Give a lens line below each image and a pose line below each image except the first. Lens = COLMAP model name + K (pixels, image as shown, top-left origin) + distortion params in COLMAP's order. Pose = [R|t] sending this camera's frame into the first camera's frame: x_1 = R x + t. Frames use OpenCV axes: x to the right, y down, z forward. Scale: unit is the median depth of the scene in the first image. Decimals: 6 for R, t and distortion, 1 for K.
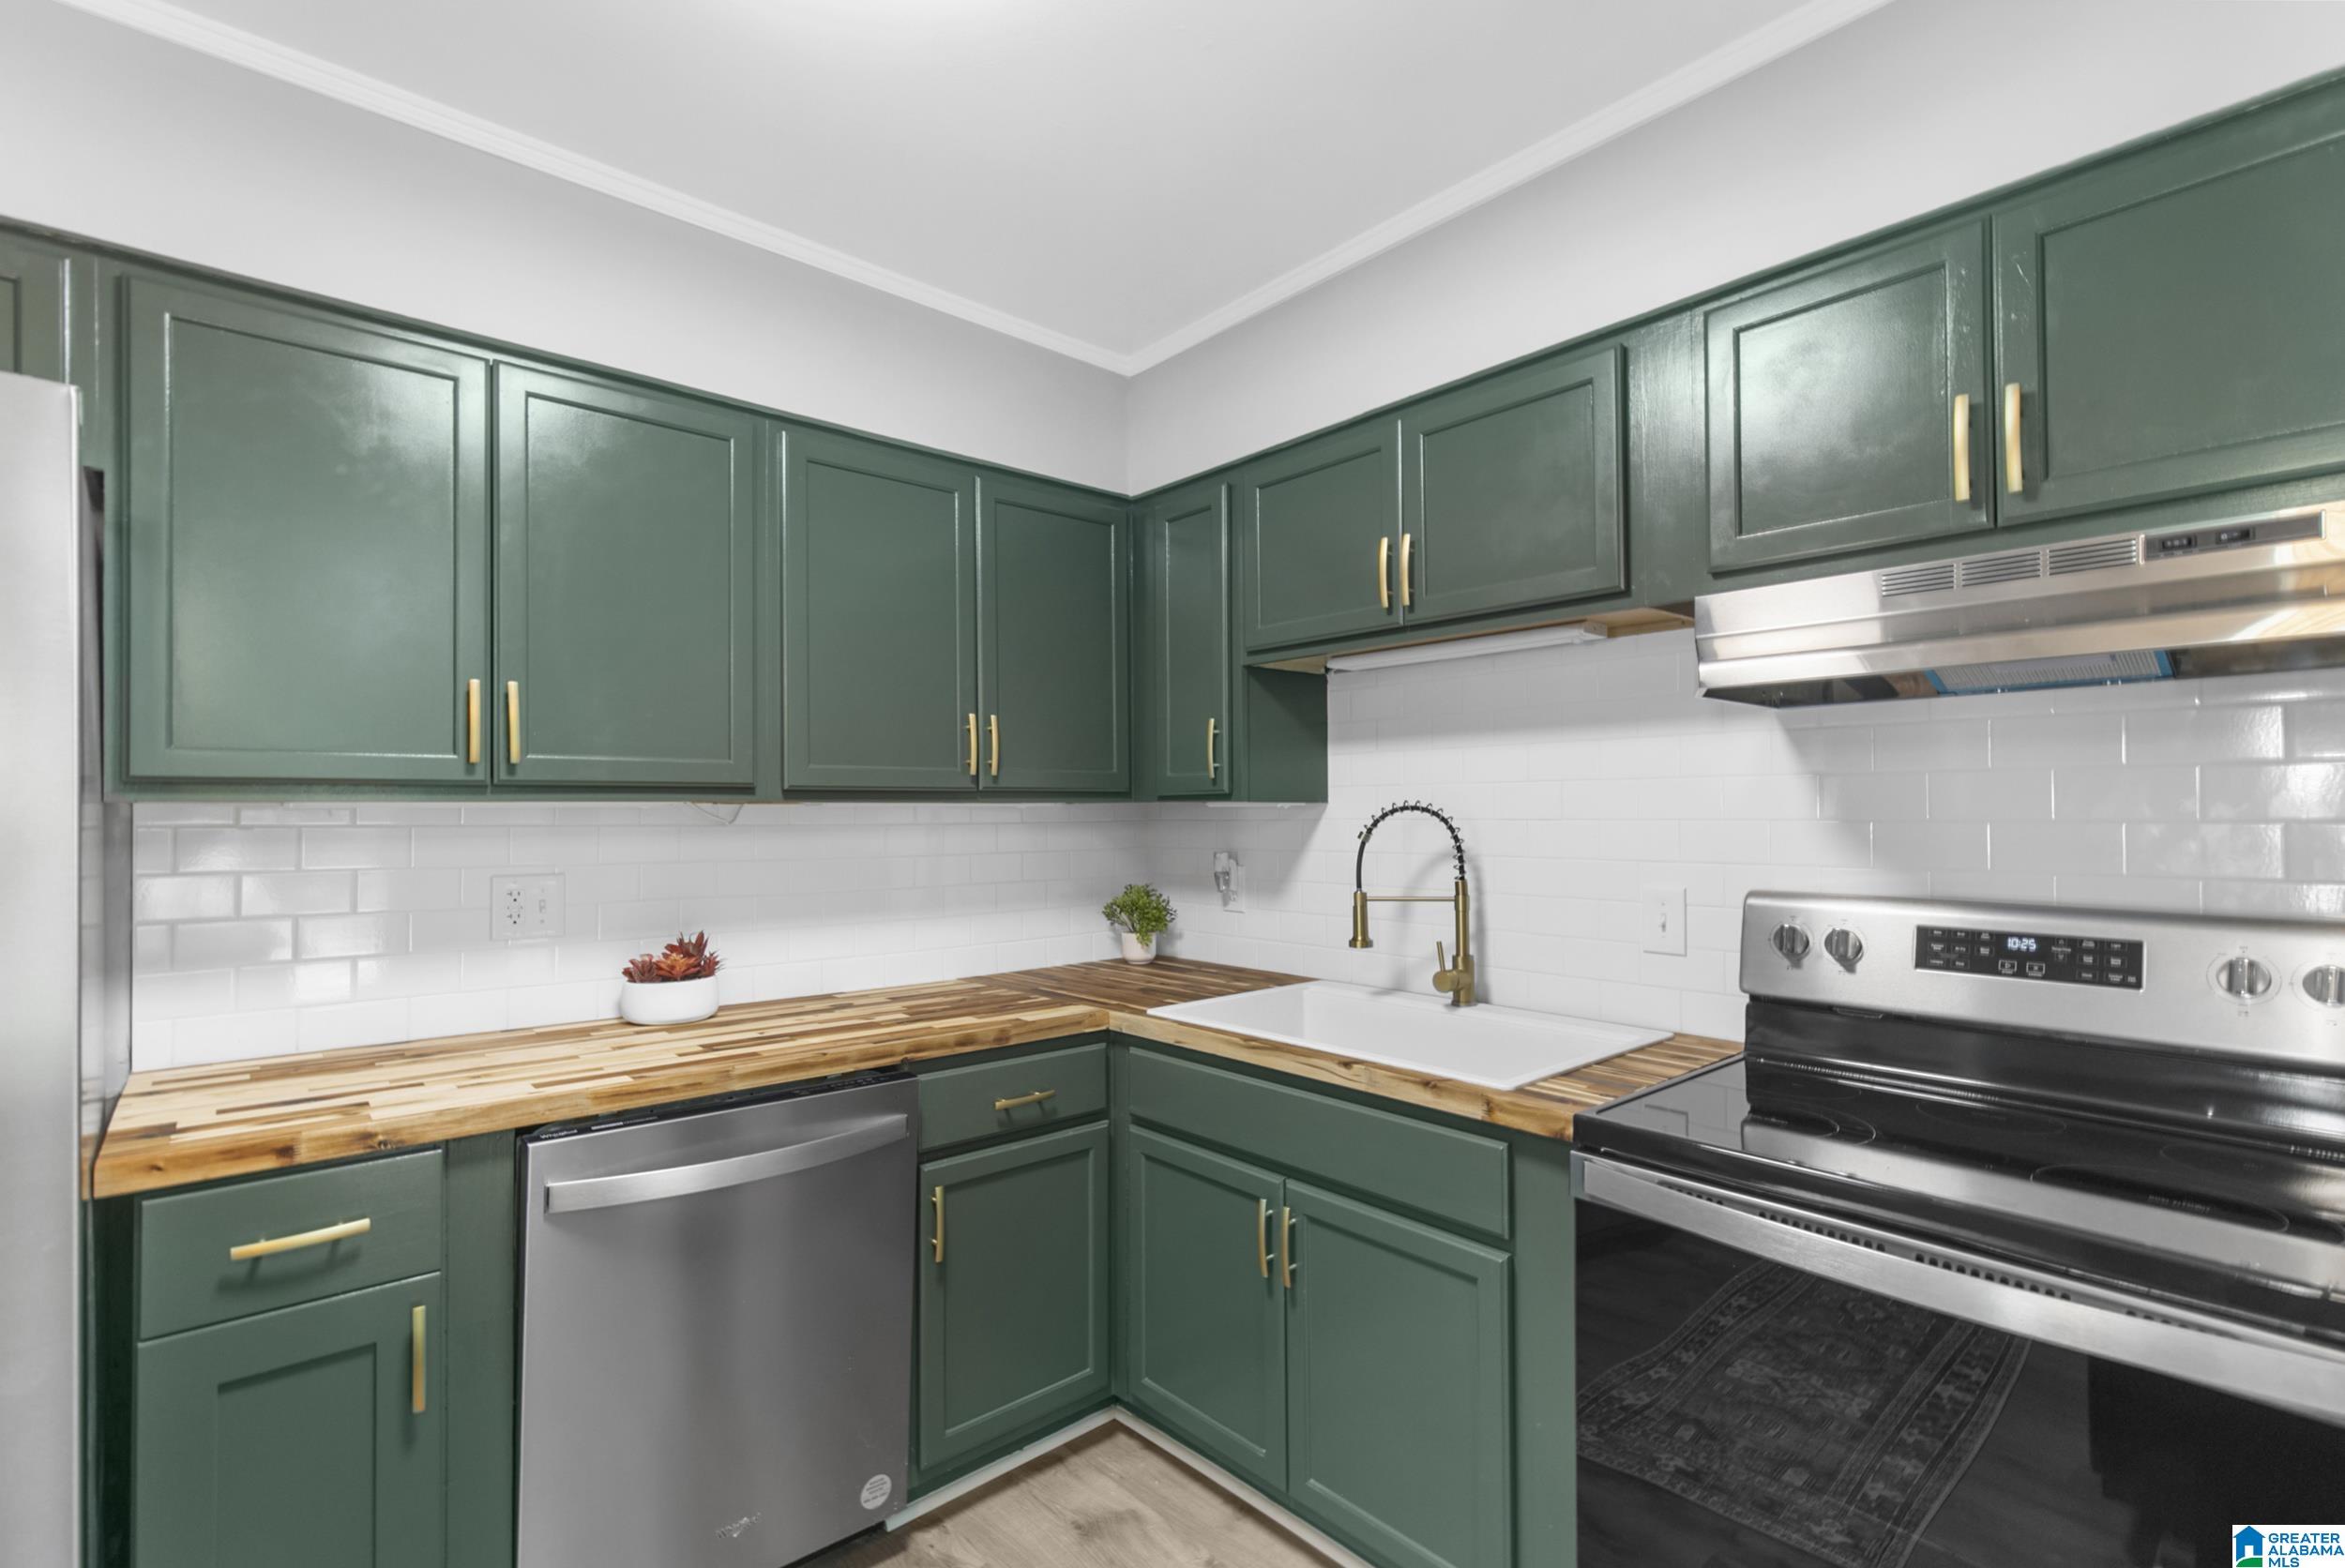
lens RADIAL K [[1081.0, 0, 1175.1], [0, 1081.0, 806.3], [0, 0, 1]] dist [0.002785, -0.004989]
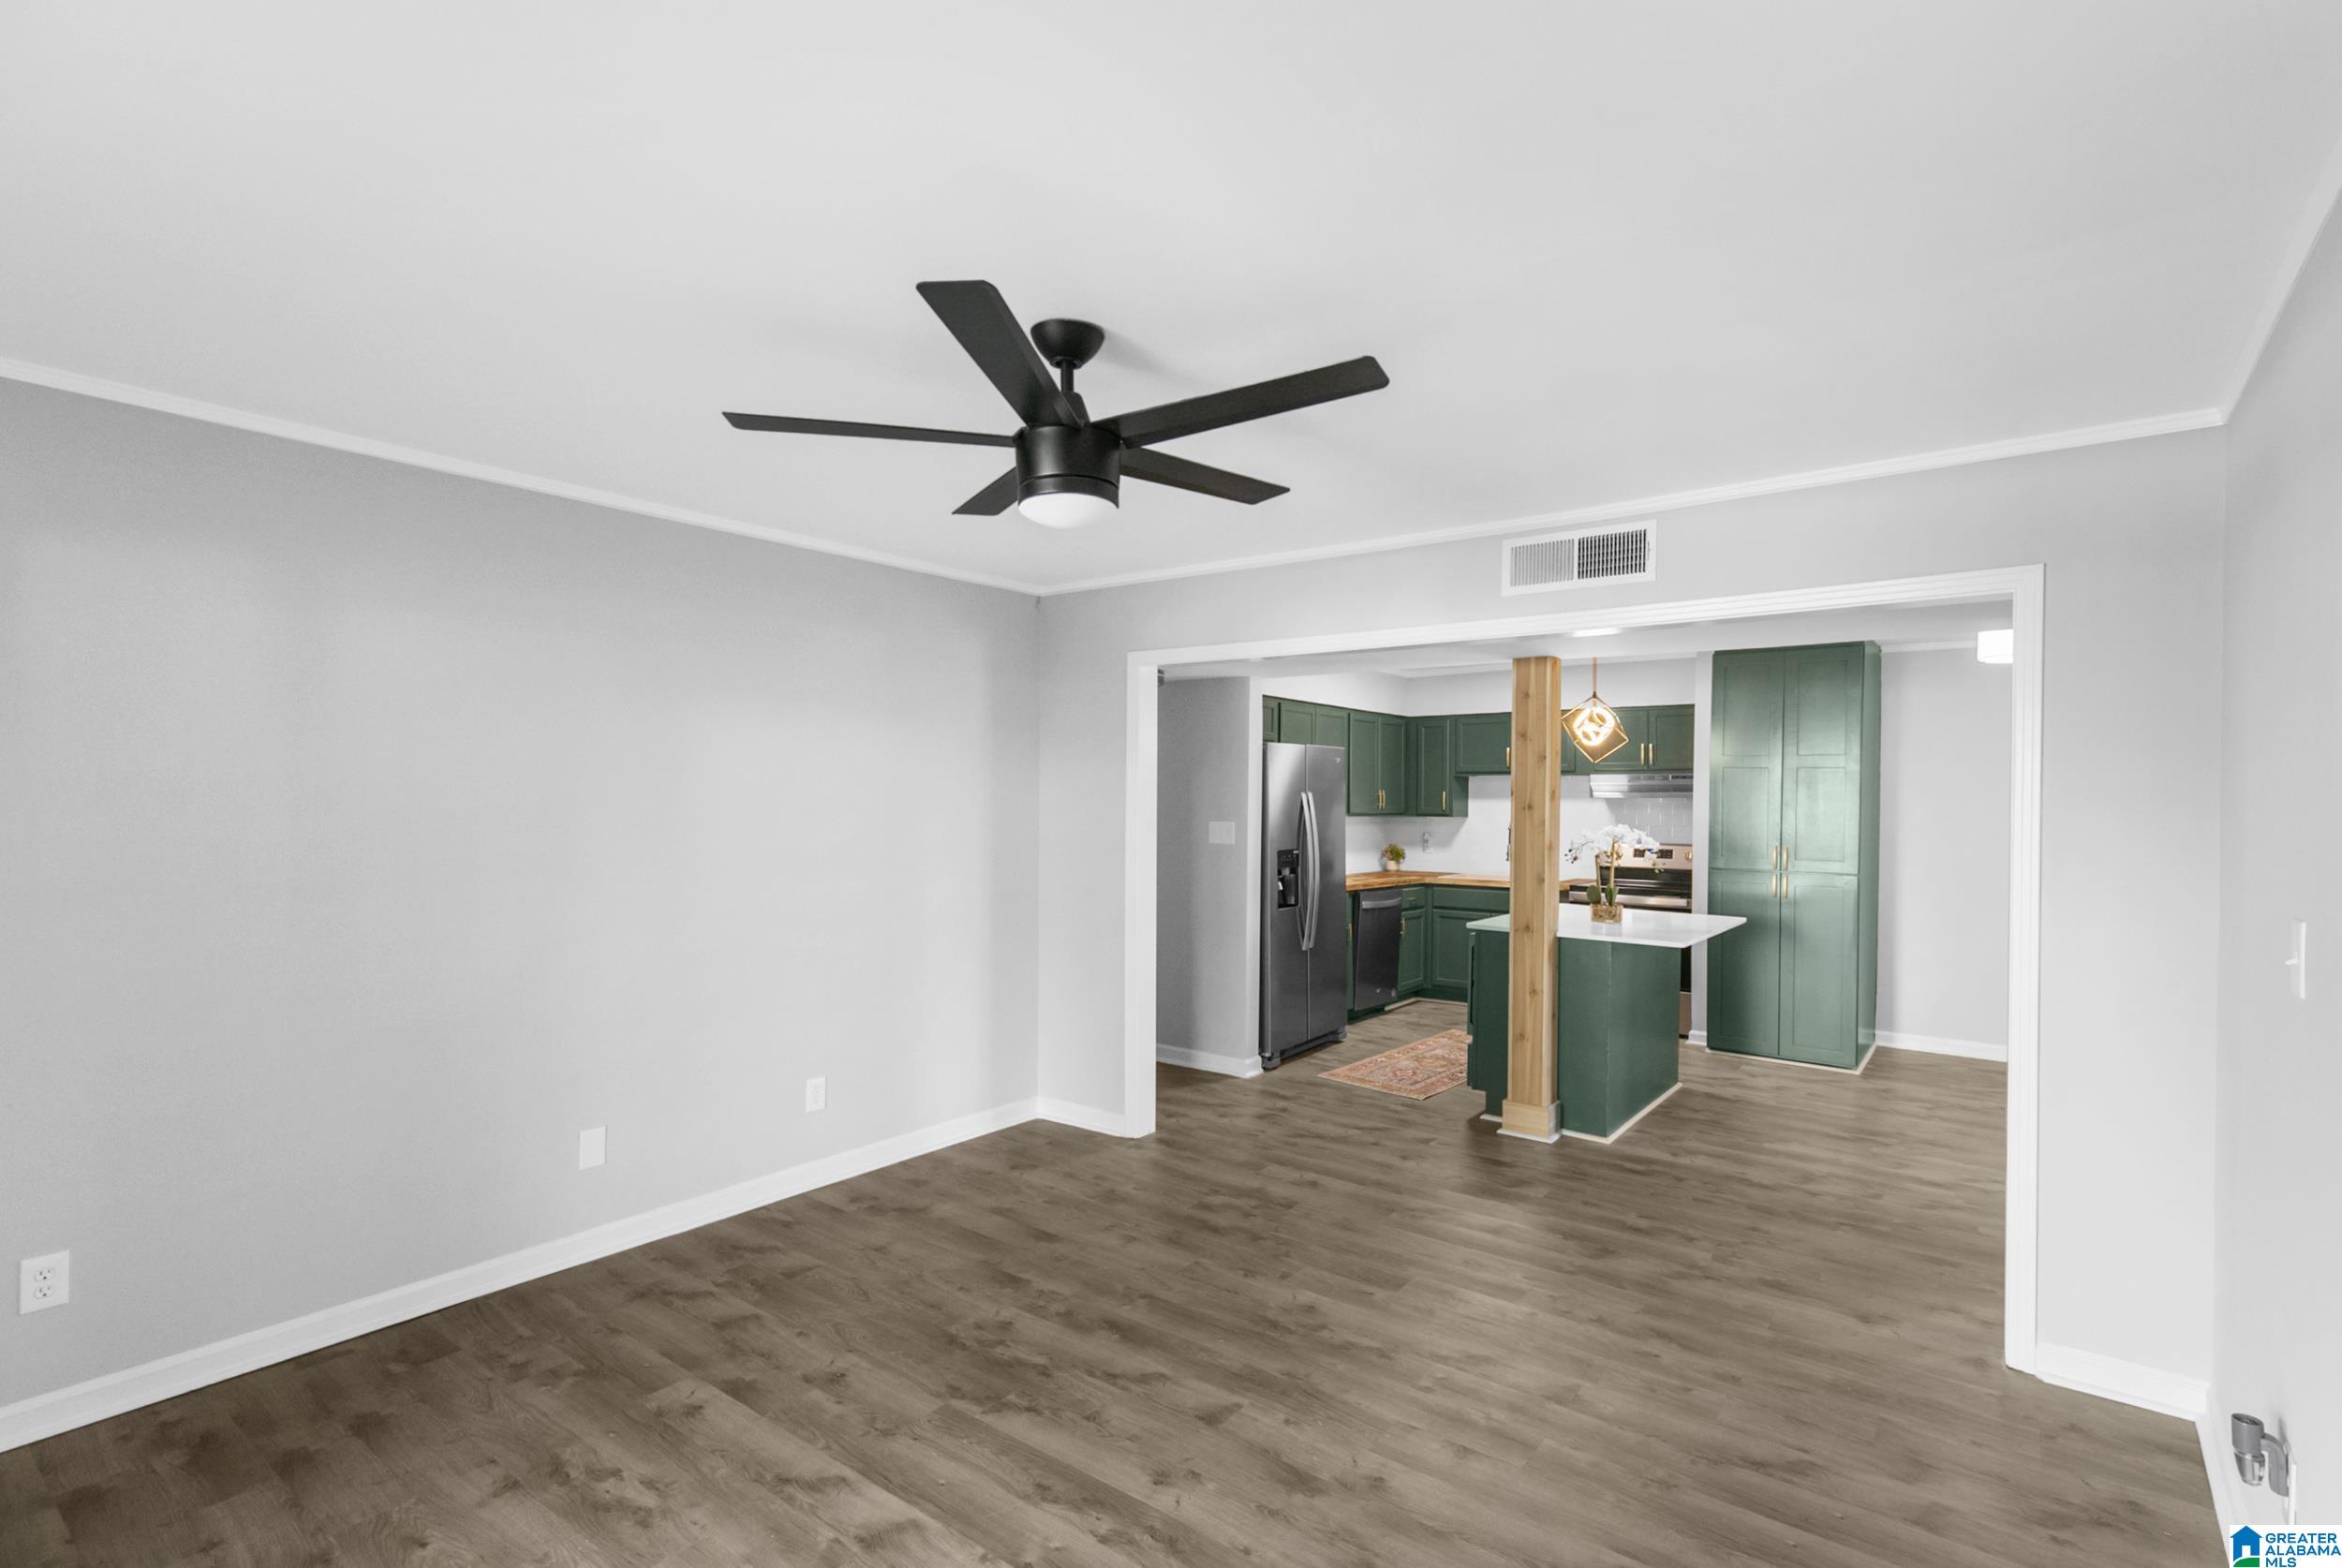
lens RADIAL K [[1079.6, 0, 1173.6], [0, 1079.6, 806.3], [0, 0, 1]] dist [0.002785, -0.004989]
pose [[0.982429, 0.012539, 0.186216, -1.400575], [-0.014021, 0.999880, 0.006641, -0.048366], [-0.186110, -0.009136, 0.982486, -2.104678]]
